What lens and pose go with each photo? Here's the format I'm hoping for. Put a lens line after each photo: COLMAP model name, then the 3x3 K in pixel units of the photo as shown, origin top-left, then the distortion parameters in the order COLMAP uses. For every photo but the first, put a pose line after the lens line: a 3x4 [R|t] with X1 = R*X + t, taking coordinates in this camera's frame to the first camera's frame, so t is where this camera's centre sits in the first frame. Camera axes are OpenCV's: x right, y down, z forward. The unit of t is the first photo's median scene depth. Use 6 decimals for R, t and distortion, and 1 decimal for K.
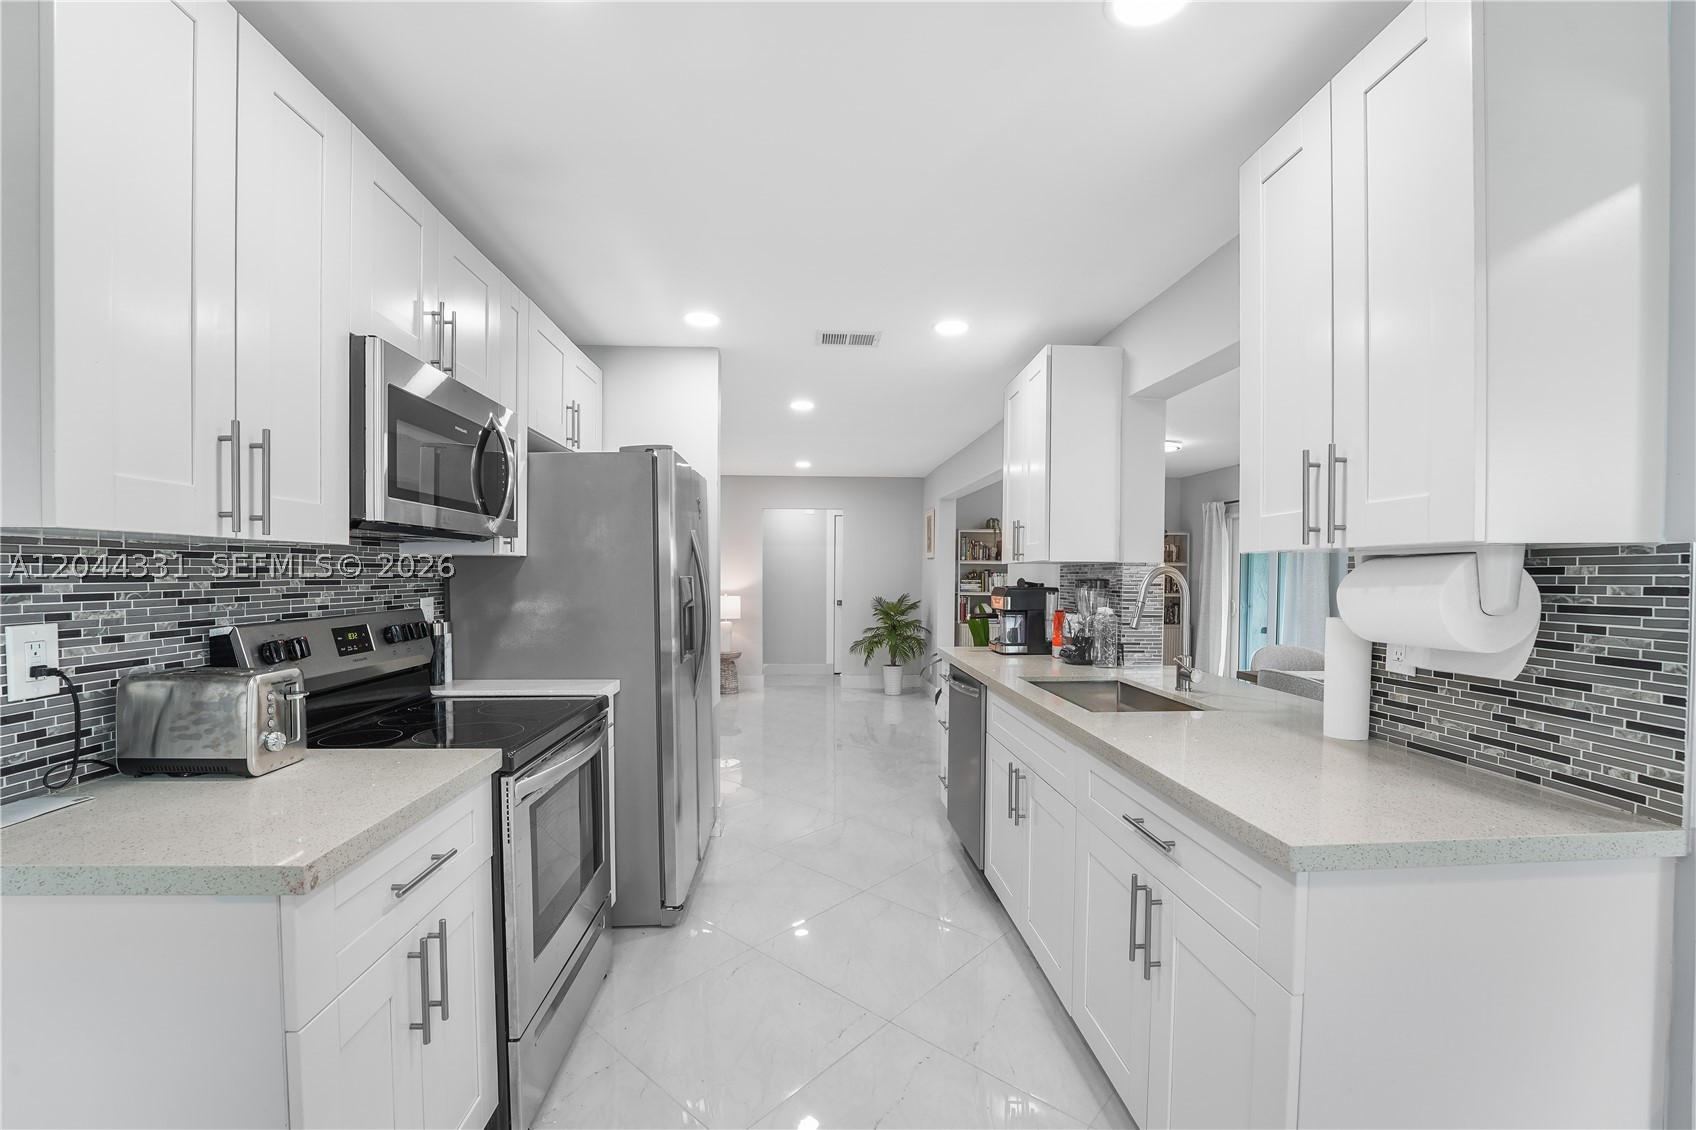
lens RADIAL K [[698.6, 0, 847.1], [0, 698.6, 591.4], [0, 0, 1]] dist [-0.029846, 0.001823]
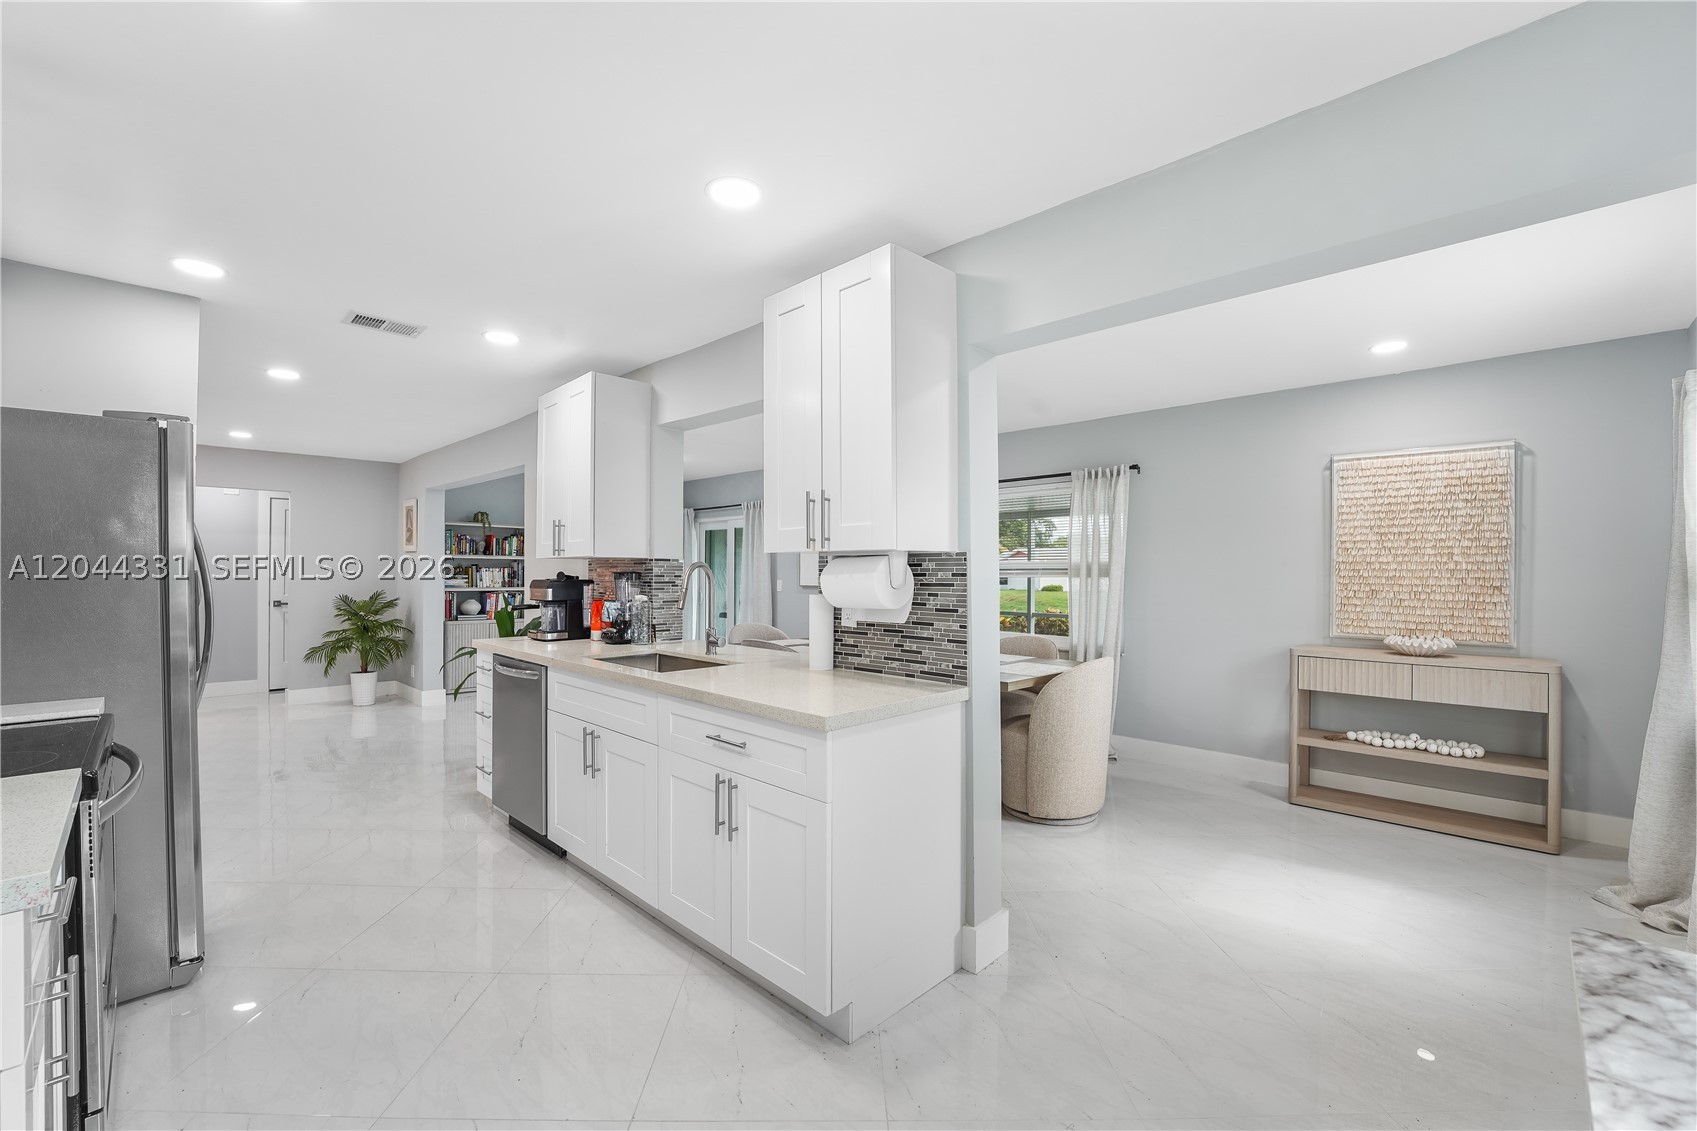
lens RADIAL K [[699.1, 0, 831.8], [0, 699.1, 568.2], [0, 0, 1]] dist [-0.029846, 0.001823]
pose [[0.747077, 0.000978, 0.664737, -0.215039], [0.016959, 0.999645, -0.020531, 0.007225], [-0.664521, 0.026612, 0.746796, -0.149188]]
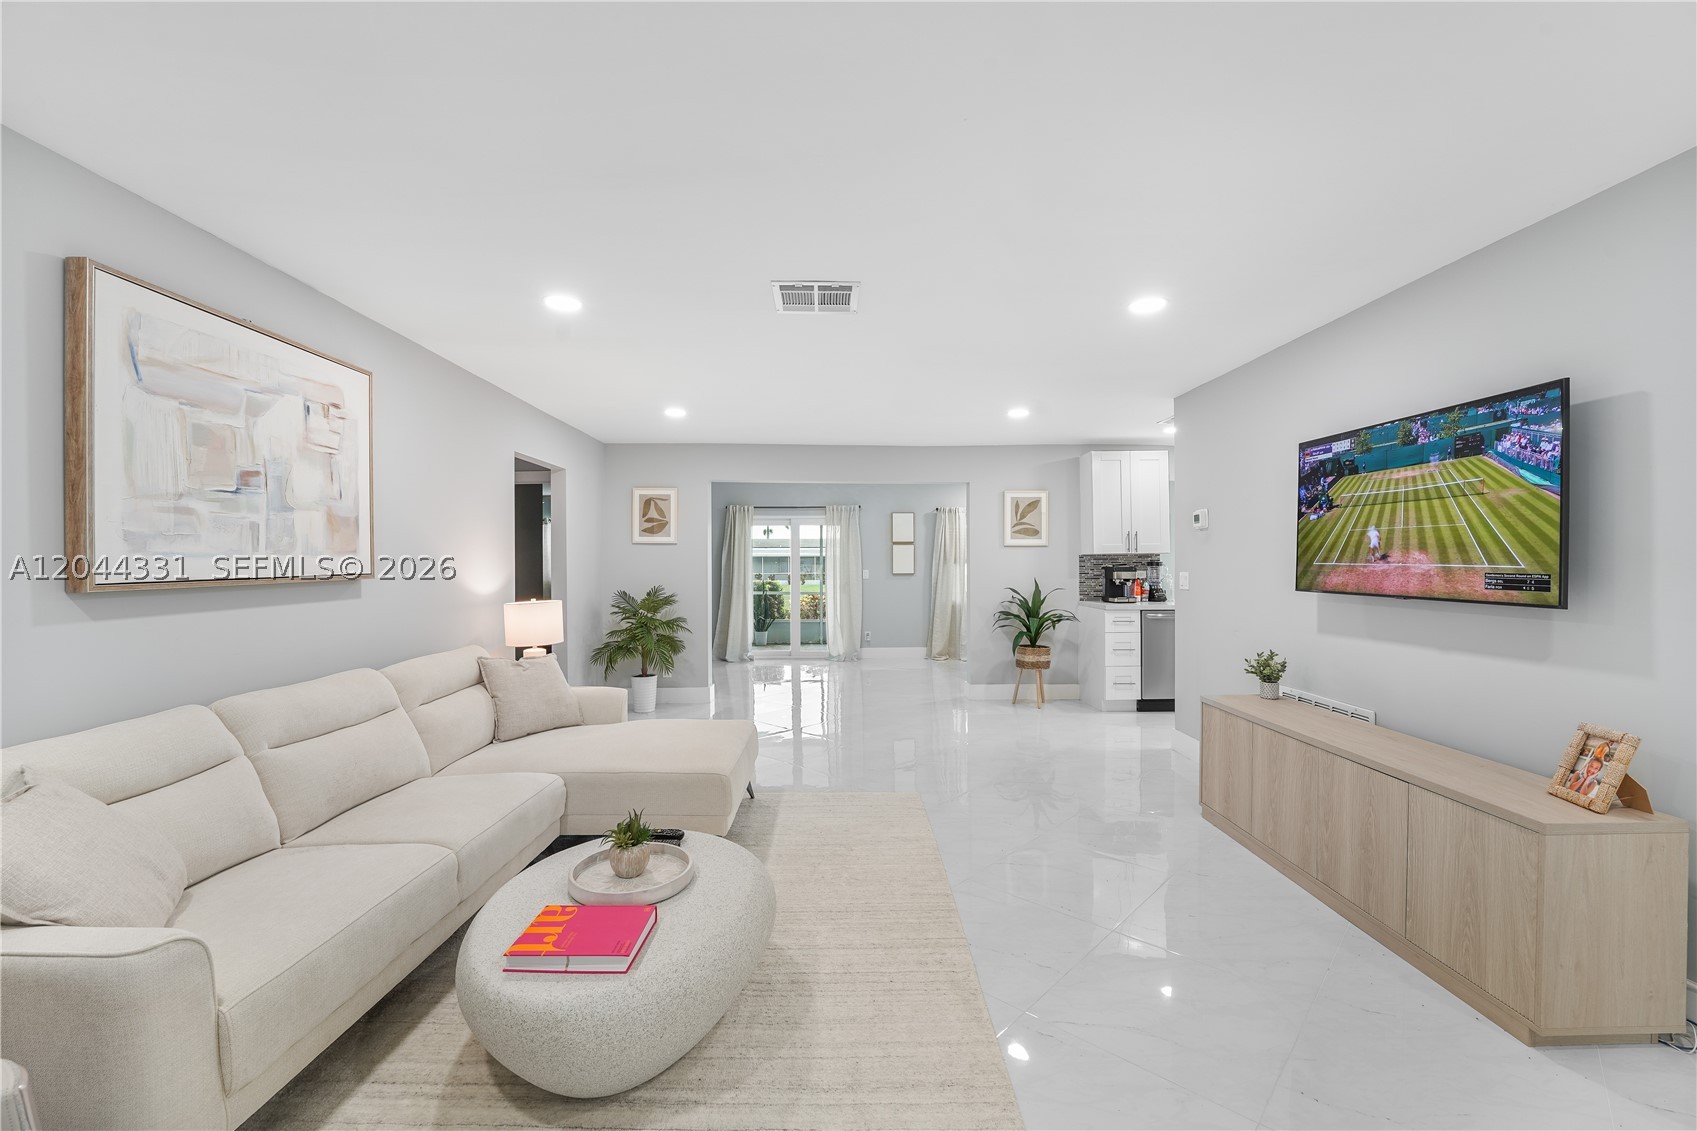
lens RADIAL K [[699.1, 0, 837.9], [0, 699.1, 567.7], [0, 0, 1]] dist [-0.029846, 0.001823]
pose [[0.055279, -0.009973, 0.998421, -2.165361], [0.030688, 0.999495, 0.008285, -0.054772], [-0.997999, 0.030181, 0.055557, 2.185809]]
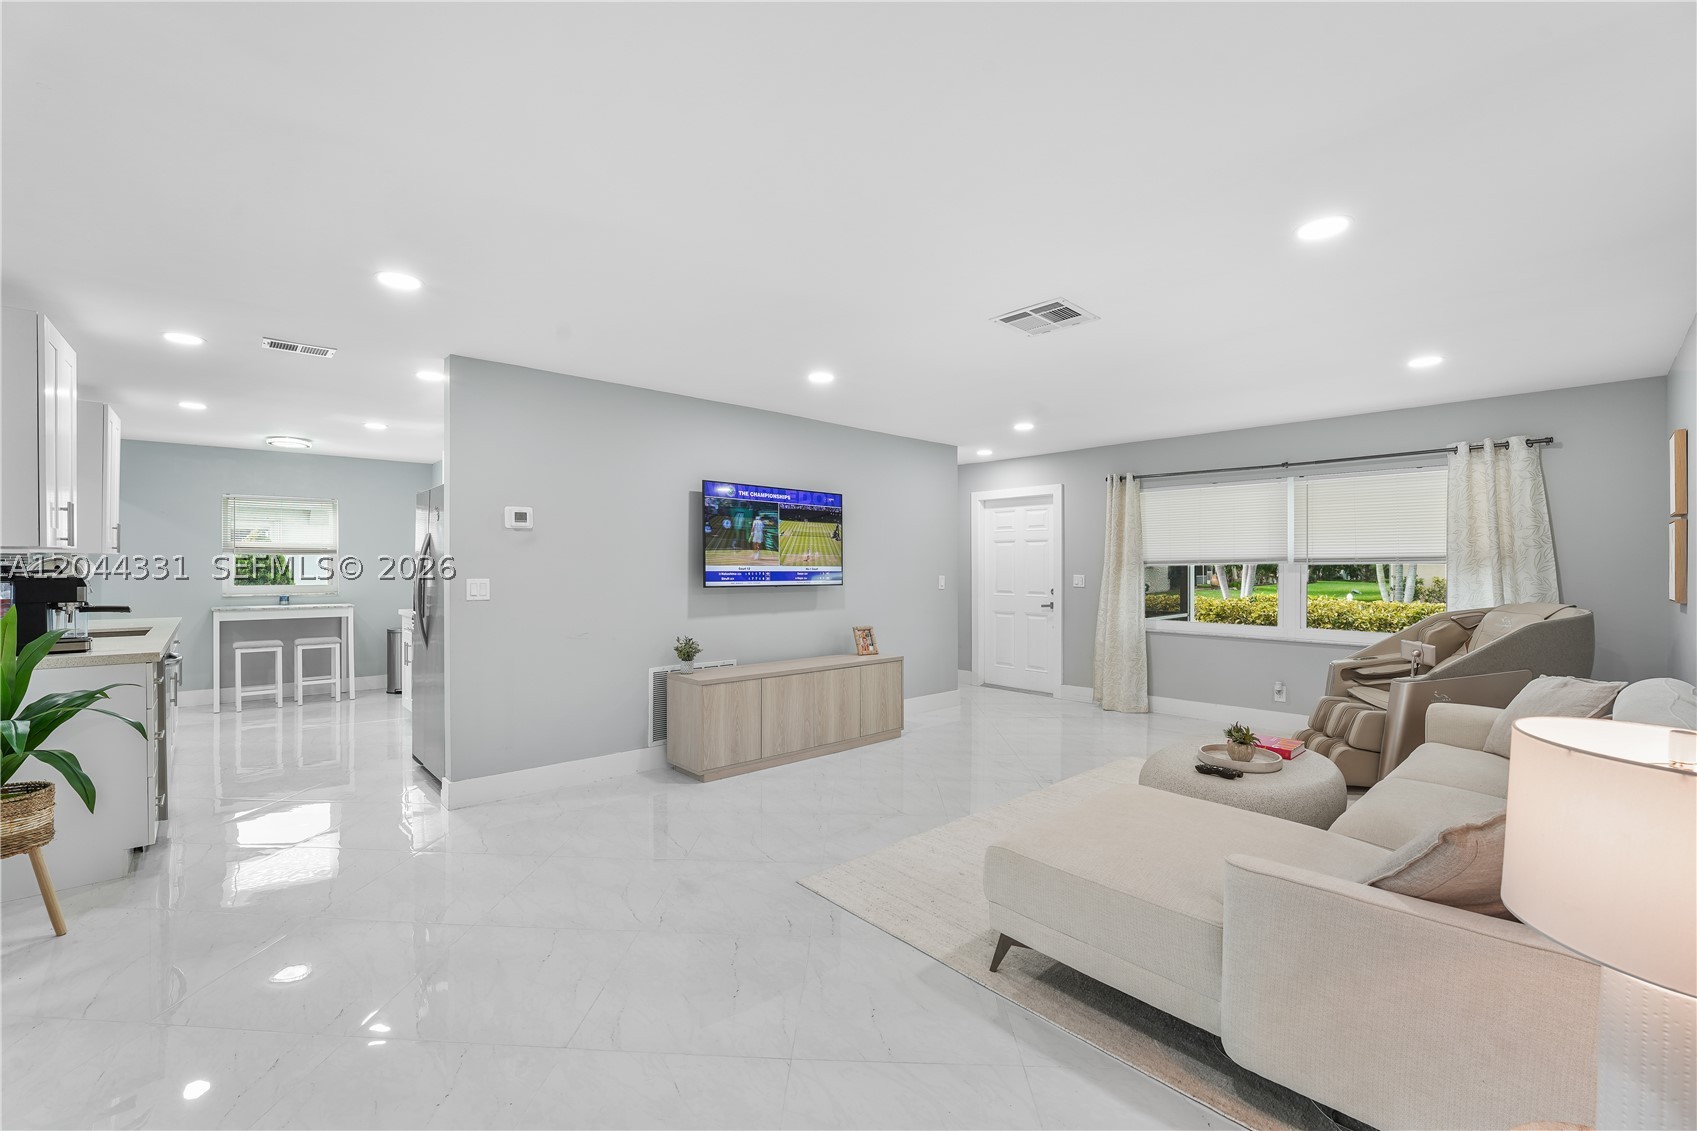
lens RADIAL K [[699.1, 0, 844.3], [0, 699.1, 565.2], [0, 0, 1]] dist [-0.029846, 0.001823]
pose [[-0.775286, -0.004277, -0.631596, 0.019718], [-0.019695, 0.999655, 0.017406, -0.069711], [0.631303, 0.025934, -0.775102, 3.008187]]
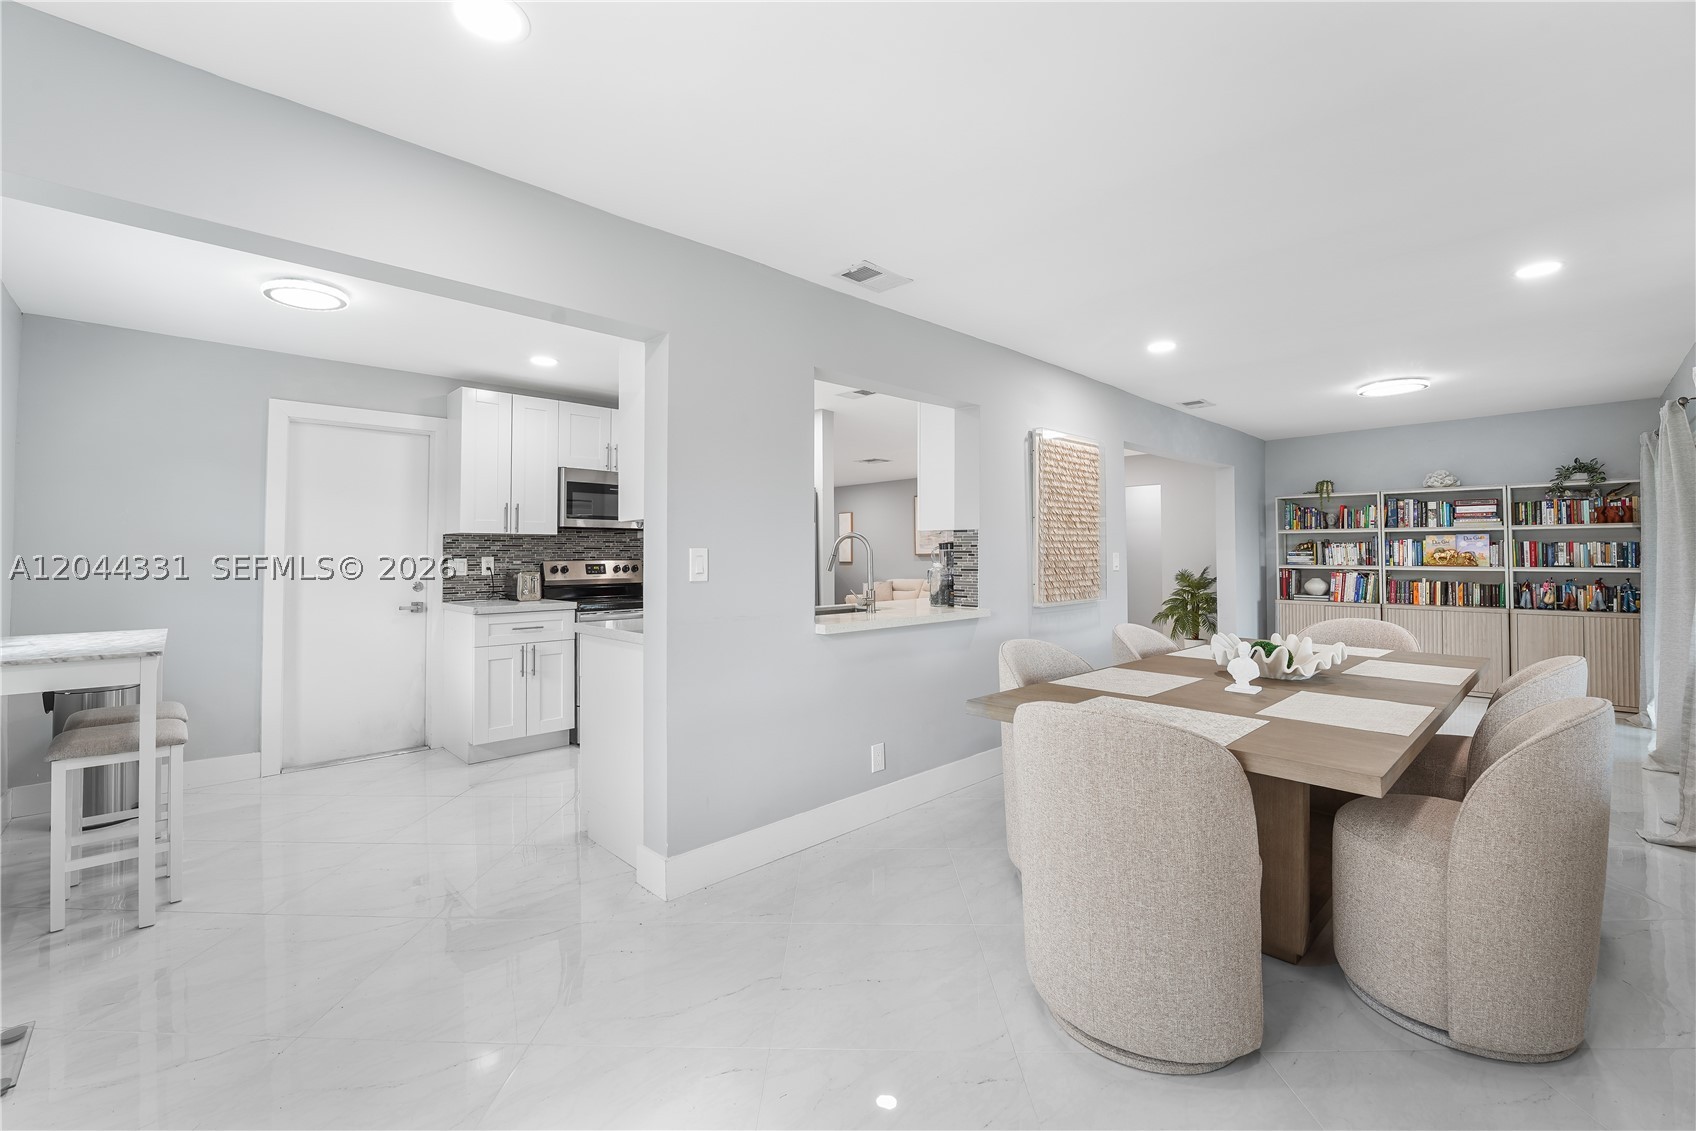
lens RADIAL K [[698.6, 0, 852.6], [0, 698.6, 539.6], [0, 0, 1]] dist [-0.029846, 0.001823]
pose [[0.668286, -0.023617, -0.743530, 1.411992], [-0.012438, 0.999001, -0.042912, 0.042212], [0.743801, 0.037926, 0.667324, -0.058359]]
